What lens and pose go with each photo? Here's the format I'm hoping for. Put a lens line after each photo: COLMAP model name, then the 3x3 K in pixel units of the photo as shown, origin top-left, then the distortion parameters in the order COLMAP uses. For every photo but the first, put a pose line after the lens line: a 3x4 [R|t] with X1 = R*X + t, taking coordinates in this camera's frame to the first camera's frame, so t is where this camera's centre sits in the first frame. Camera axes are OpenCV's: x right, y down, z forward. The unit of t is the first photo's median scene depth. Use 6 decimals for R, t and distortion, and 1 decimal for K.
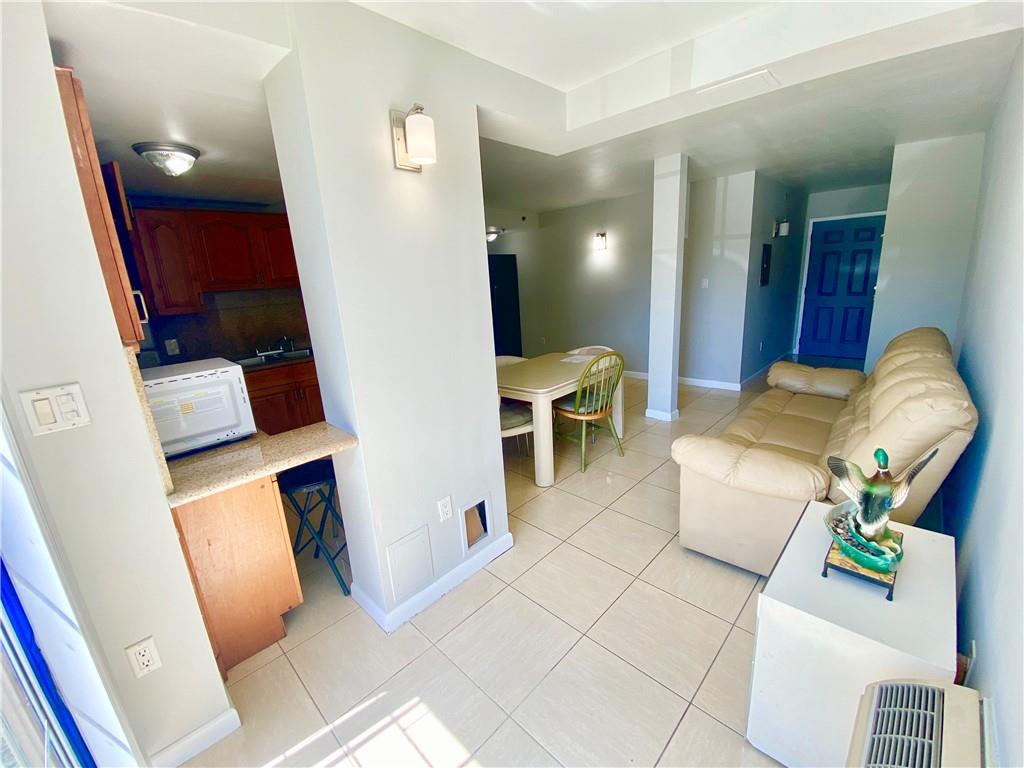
lens RADIAL K [[418.7, 0, 521.2], [0, 418.7, 381.1], [0, 0, 1]] dist [0.020107, -0.020968]
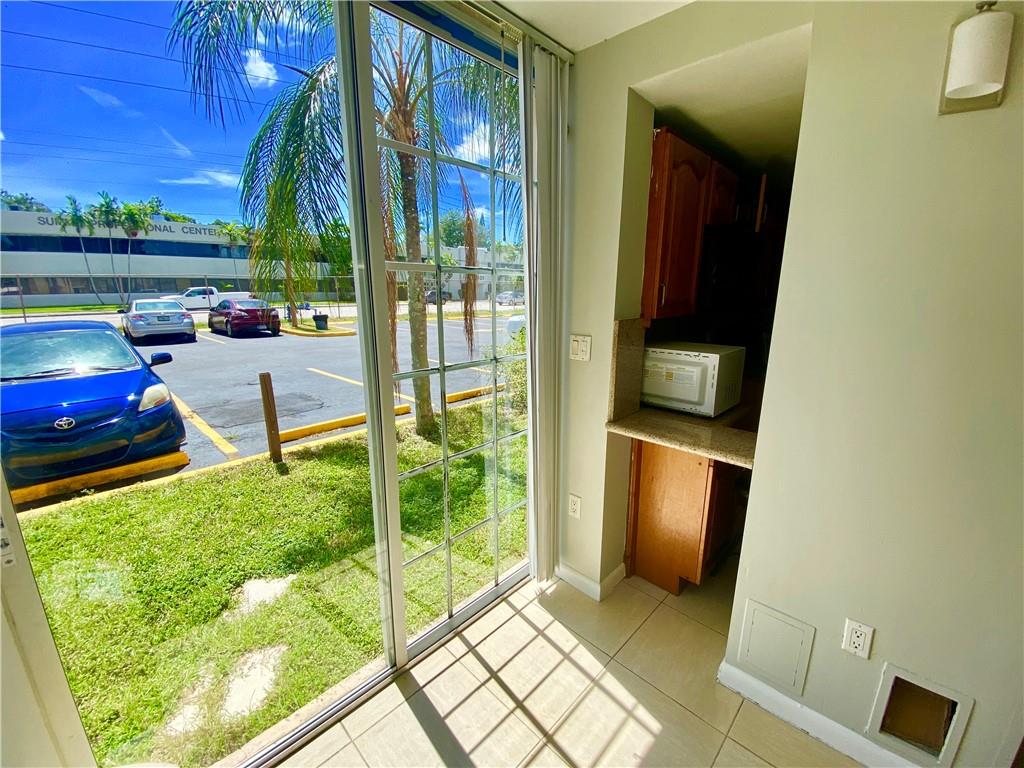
lens RADIAL K [[418.7, 0, 521.2], [0, 418.7, 381.1], [0, 0, 1]] dist [0.020107, -0.020968]
pose [[-0.006978, 0.269043, -0.963103, 0.410182], [-0.252325, 0.931487, 0.262039, -0.128771], [0.967617, 0.244843, 0.061386, 0.427563]]
